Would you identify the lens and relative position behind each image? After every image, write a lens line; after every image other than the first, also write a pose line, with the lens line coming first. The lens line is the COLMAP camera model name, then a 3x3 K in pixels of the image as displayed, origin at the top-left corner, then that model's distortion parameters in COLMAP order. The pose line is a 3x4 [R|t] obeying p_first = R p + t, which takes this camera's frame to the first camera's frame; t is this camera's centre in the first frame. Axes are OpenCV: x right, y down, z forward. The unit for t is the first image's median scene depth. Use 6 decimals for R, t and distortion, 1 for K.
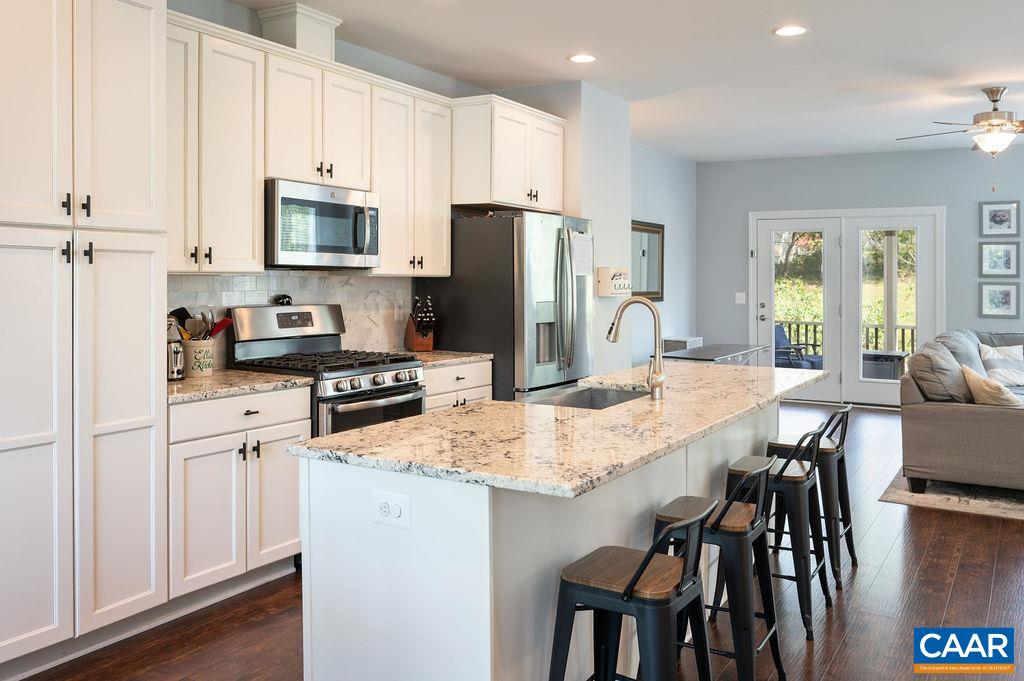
lens RADIAL K [[857.3, 0, 494.3], [0, 857.3, 268.3], [0, 0, 1]] dist [-0.015135, -0.009550]
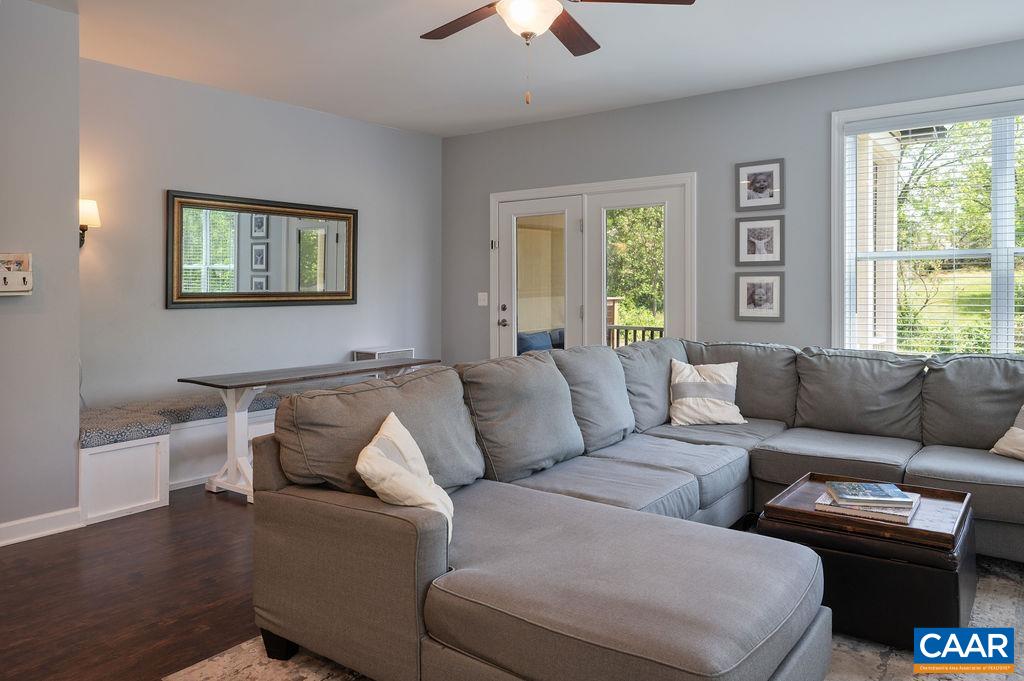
lens RADIAL K [[724.0, 0, 502.3], [0, 724.0, 282.9], [0, 0, 1]] dist [0.008506, -0.011846]
pose [[0.994514, -0.015809, -0.103406, 0.433542], [0.016206, 0.999864, 0.002997, 0.020047], [0.103344, -0.004656, 0.994635, 0.358238]]
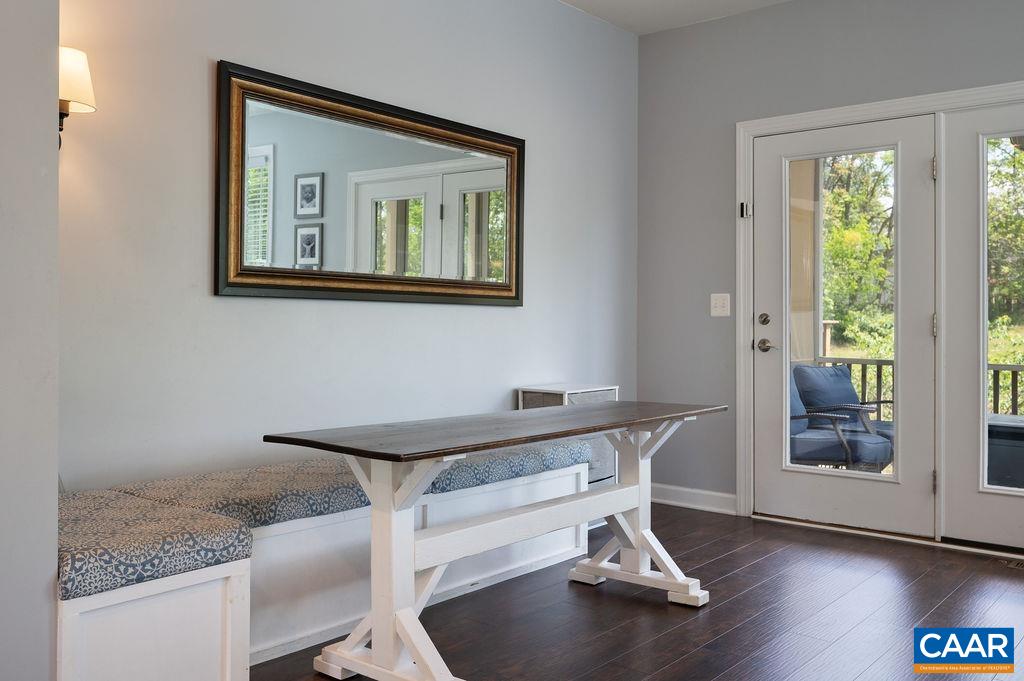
lens RADIAL K [[895.0, 0, 518.6], [0, 895.0, 329.4], [0, 0, 1]] dist [-0.050933, 0.044387]
pose [[0.992275, -0.002973, -0.124018, 0.272416], [0.004546, 0.999913, 0.012396, 0.048016], [0.123971, -0.012864, 0.992203, 0.565444]]
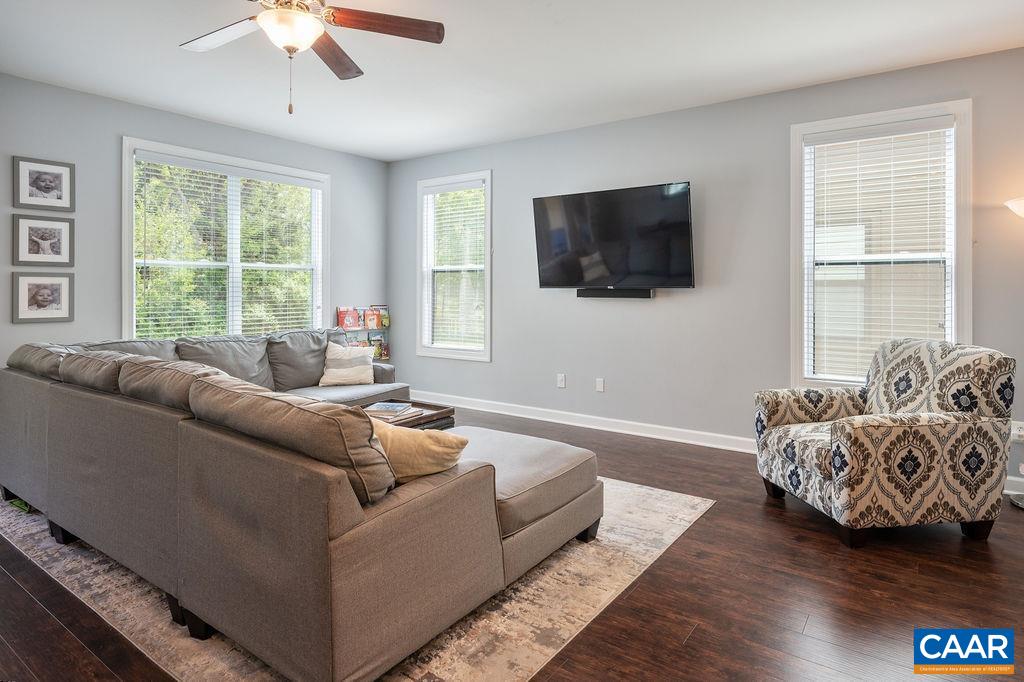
lens RADIAL K [[600.8, 0, 516.2], [0, 600.8, 276.2], [0, 0, 1]] dist [0.001879, -0.000805]
pose [[0.060003, 0.006591, 0.998176, 0.110212], [-0.013985, 0.999886, -0.005762, 0.016655], [-0.998100, -0.013614, 0.060089, 0.566549]]
